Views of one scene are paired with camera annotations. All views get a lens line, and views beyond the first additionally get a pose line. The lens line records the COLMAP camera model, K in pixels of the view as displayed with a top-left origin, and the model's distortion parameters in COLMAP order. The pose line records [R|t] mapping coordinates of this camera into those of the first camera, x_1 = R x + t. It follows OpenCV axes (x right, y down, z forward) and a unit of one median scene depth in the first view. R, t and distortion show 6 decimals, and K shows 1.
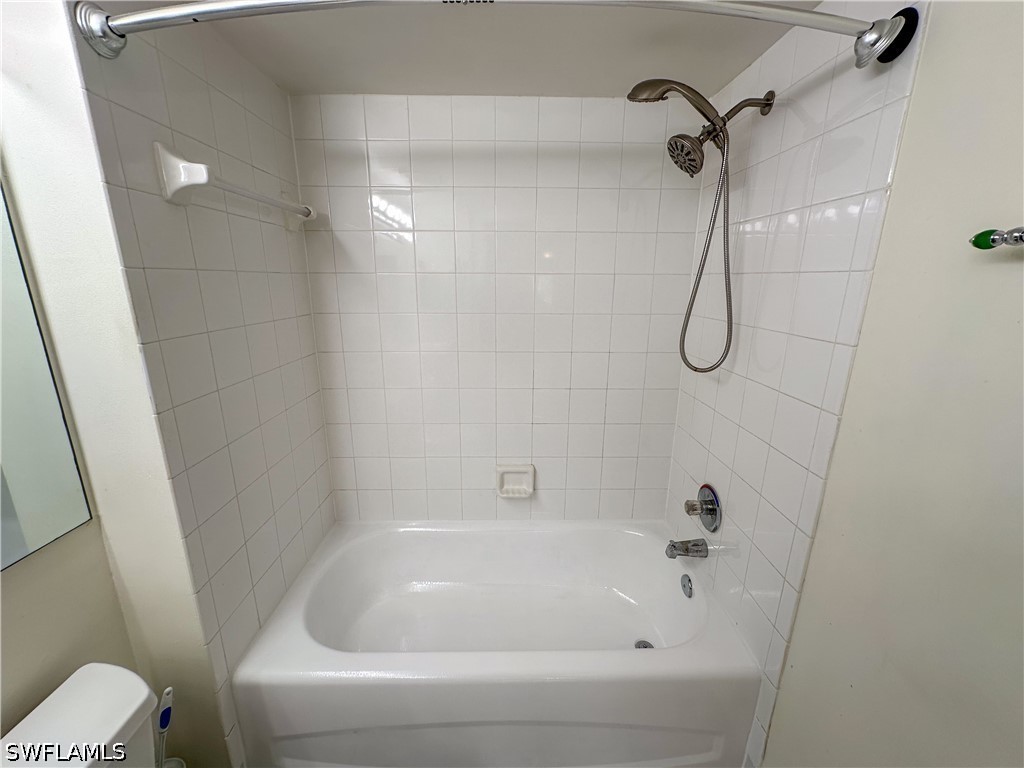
lens RADIAL K [[408.4, 0, 511.1], [0, 408.4, 384.0], [0, 0, 1]] dist [-0.002165, 0.000022]
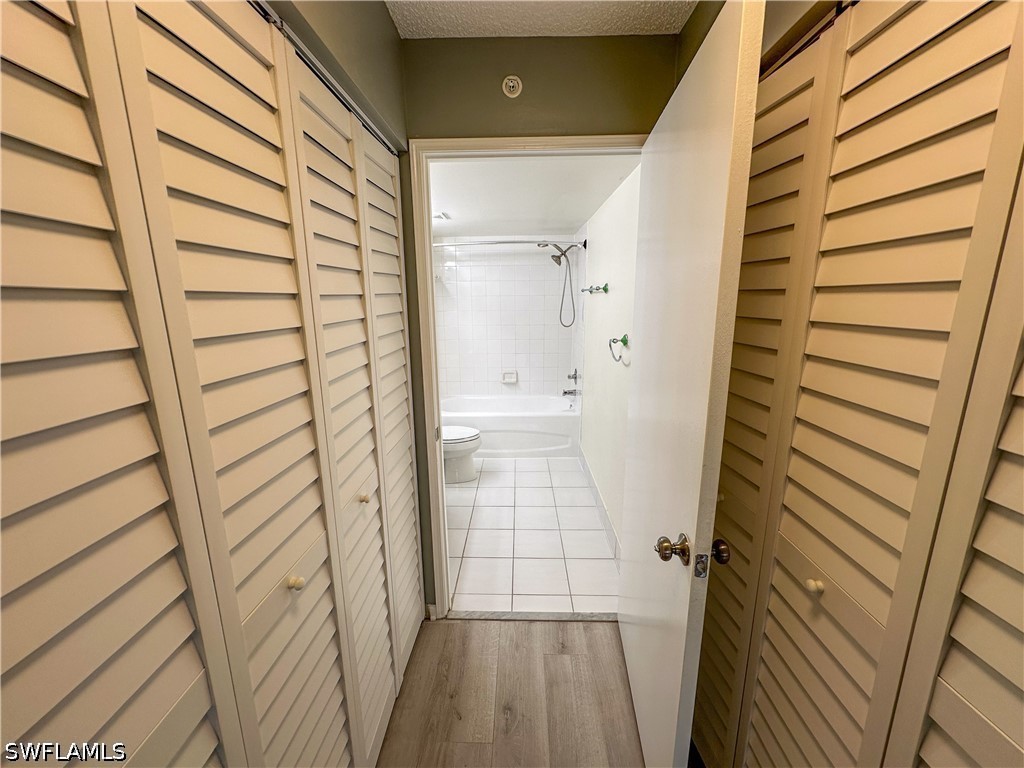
lens RADIAL K [[408.4, 0, 511.1], [0, 408.4, 384.0], [0, 0, 1]] dist [-0.002165, 0.000022]
pose [[0.999140, -0.008096, -0.040671, 0.152190], [0.006385, 0.999097, -0.042016, 0.476541], [0.040974, 0.041720, 0.998289, -1.872433]]
